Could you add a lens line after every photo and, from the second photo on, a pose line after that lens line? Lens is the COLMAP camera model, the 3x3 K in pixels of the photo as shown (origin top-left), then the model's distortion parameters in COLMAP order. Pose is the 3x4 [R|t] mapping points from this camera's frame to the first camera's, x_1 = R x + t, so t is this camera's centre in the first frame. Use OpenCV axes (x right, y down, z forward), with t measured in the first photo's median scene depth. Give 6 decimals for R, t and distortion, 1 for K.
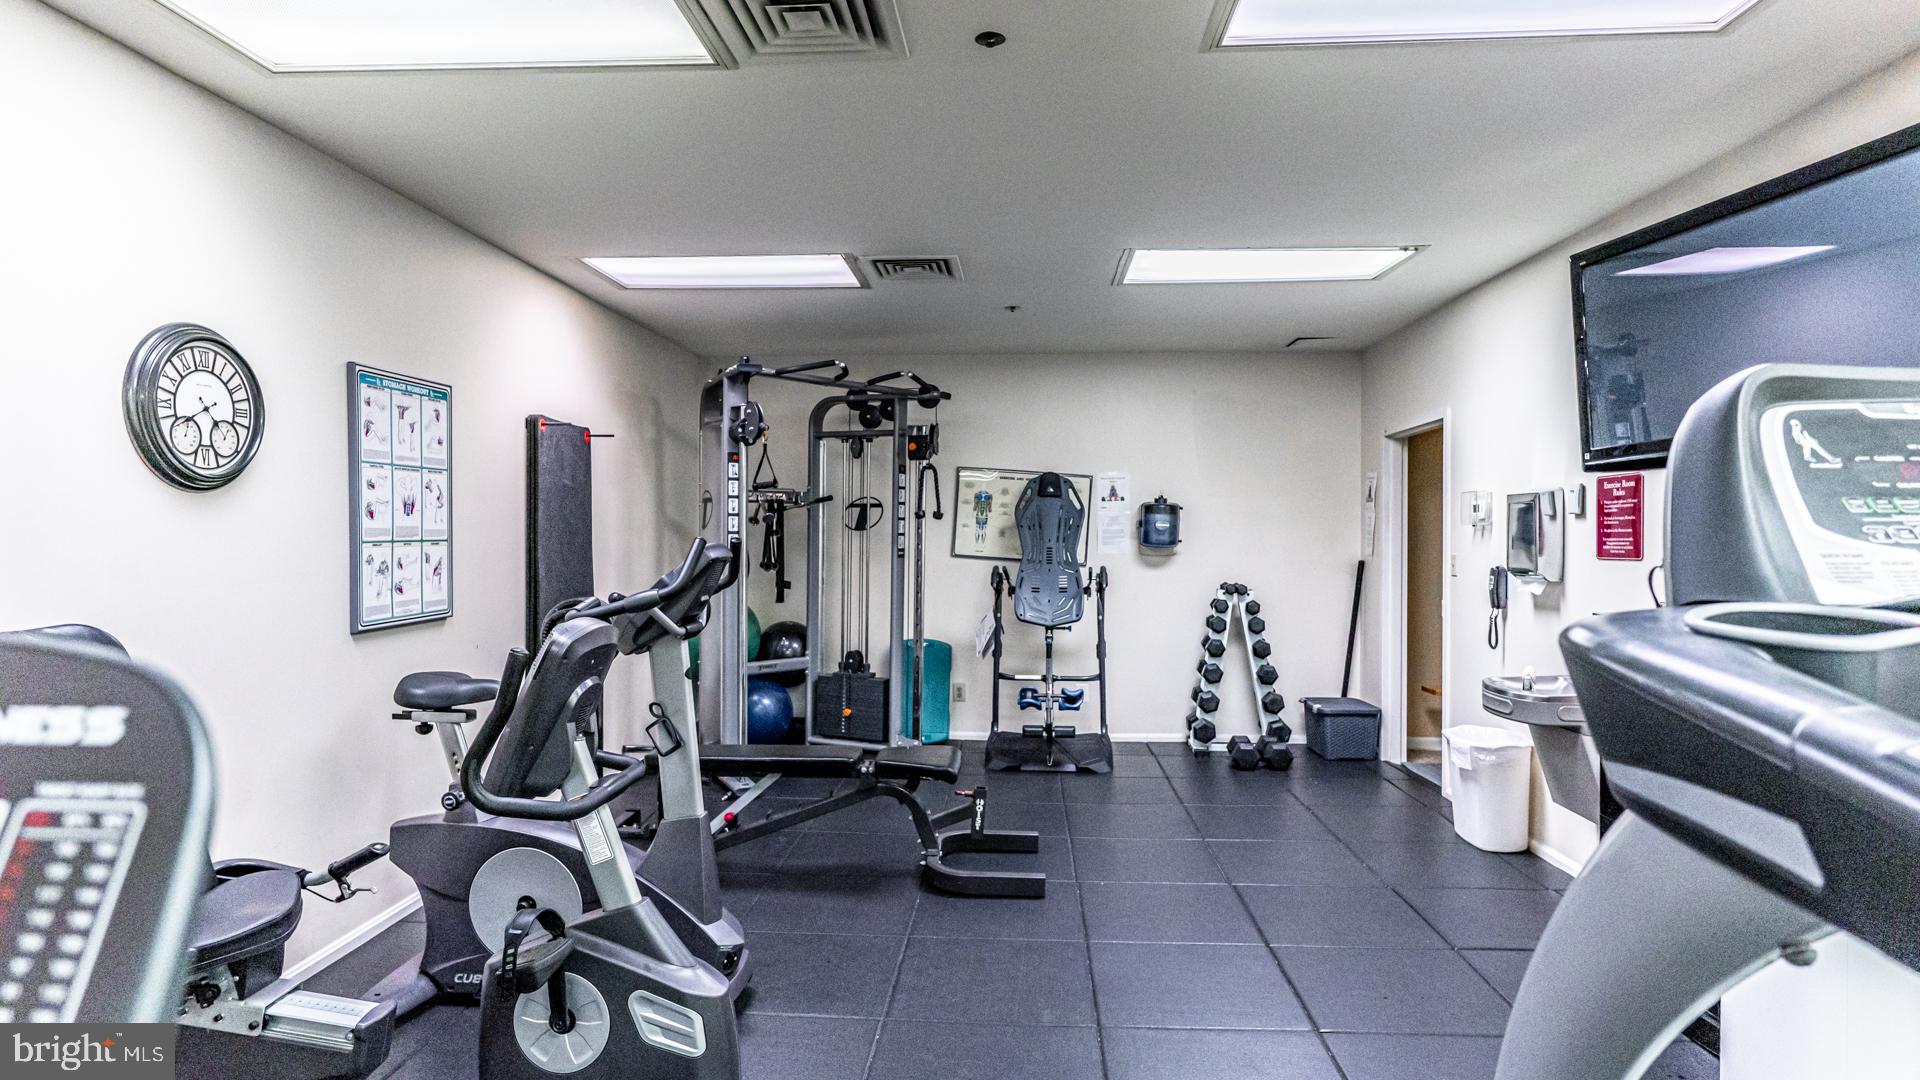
lens RADIAL K [[1042.4, 0, 957.1], [0, 1042.4, 538.4], [0, 0, 1]] dist [0.000624, 0.003080]
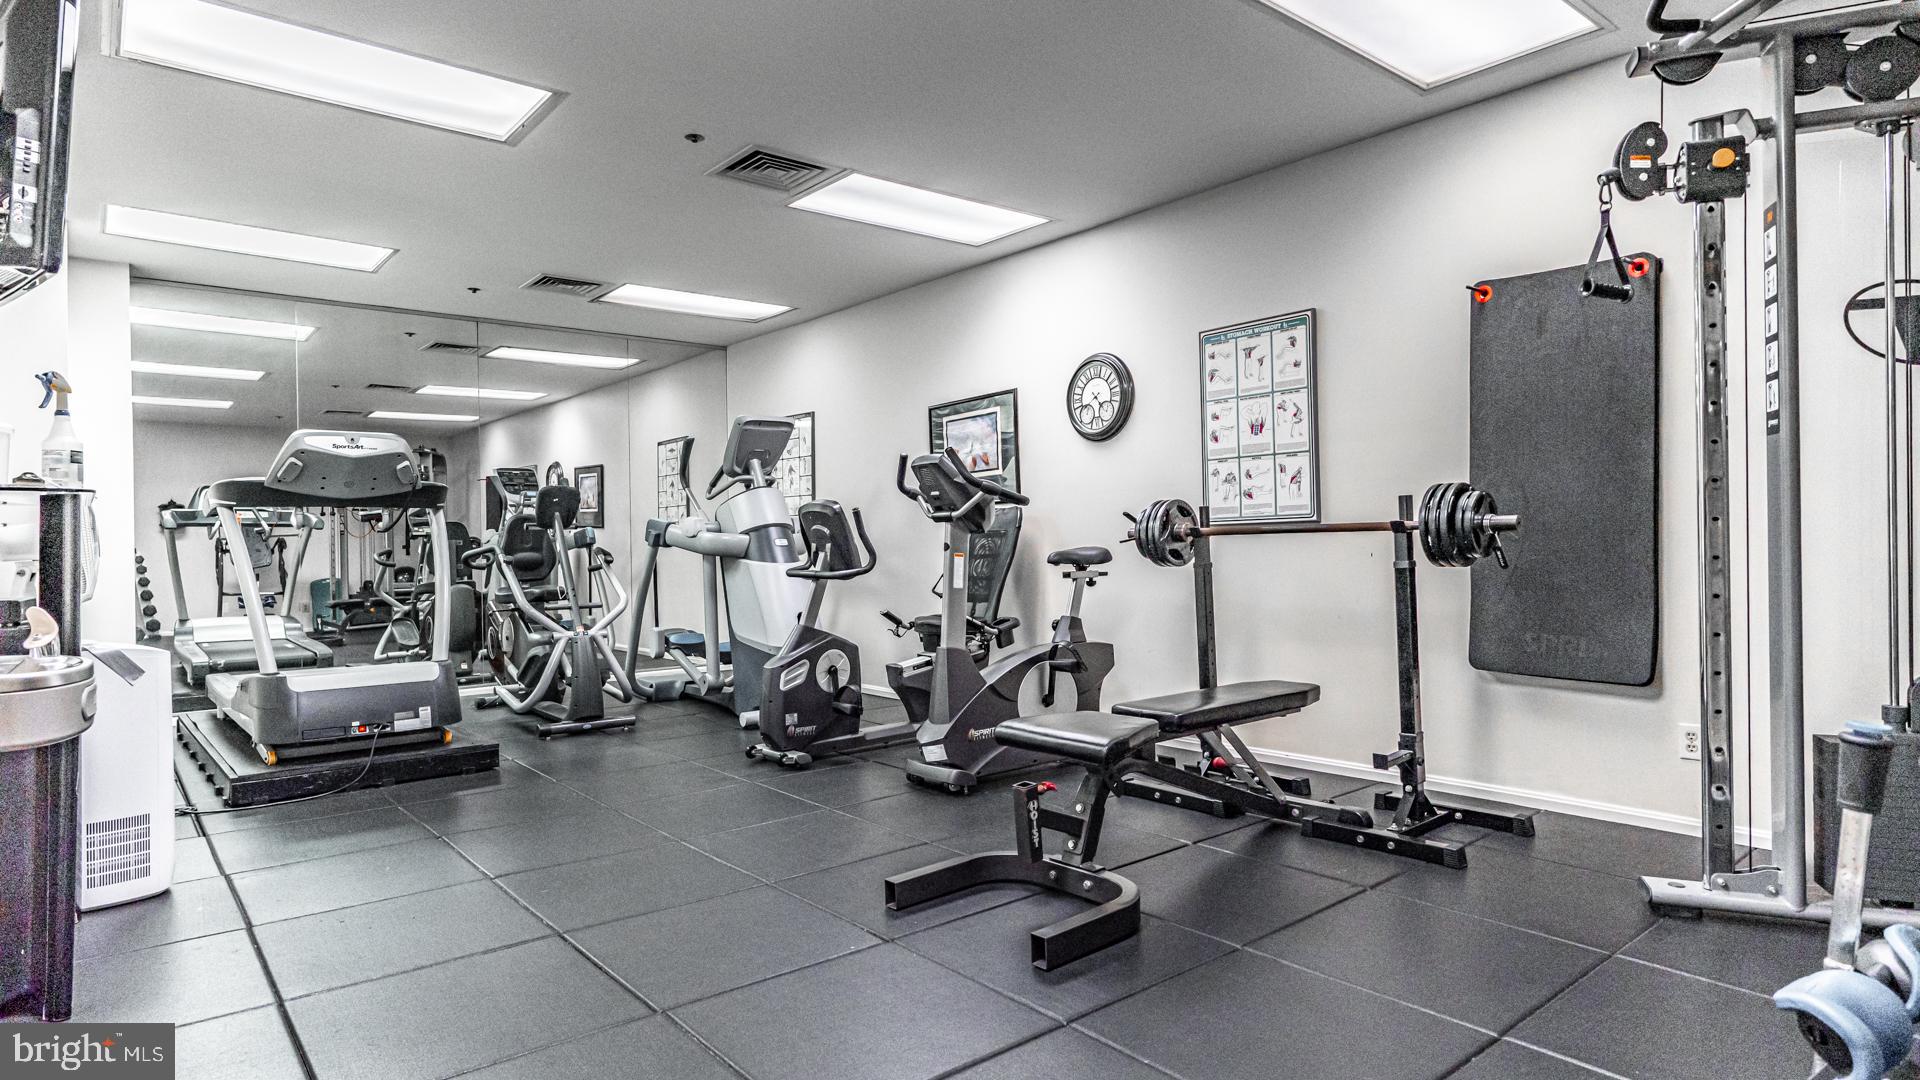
lens RADIAL K [[1042.4, 0, 953.8], [0, 1042.4, 541.7], [0, 0, 1]] dist [0.000624, 0.003080]
pose [[-0.725561, 0.008053, -0.688111, 0.583738], [0.010136, 0.999948, 0.001014, 0.100368], [0.688084, -0.006239, -0.725605, 1.669439]]
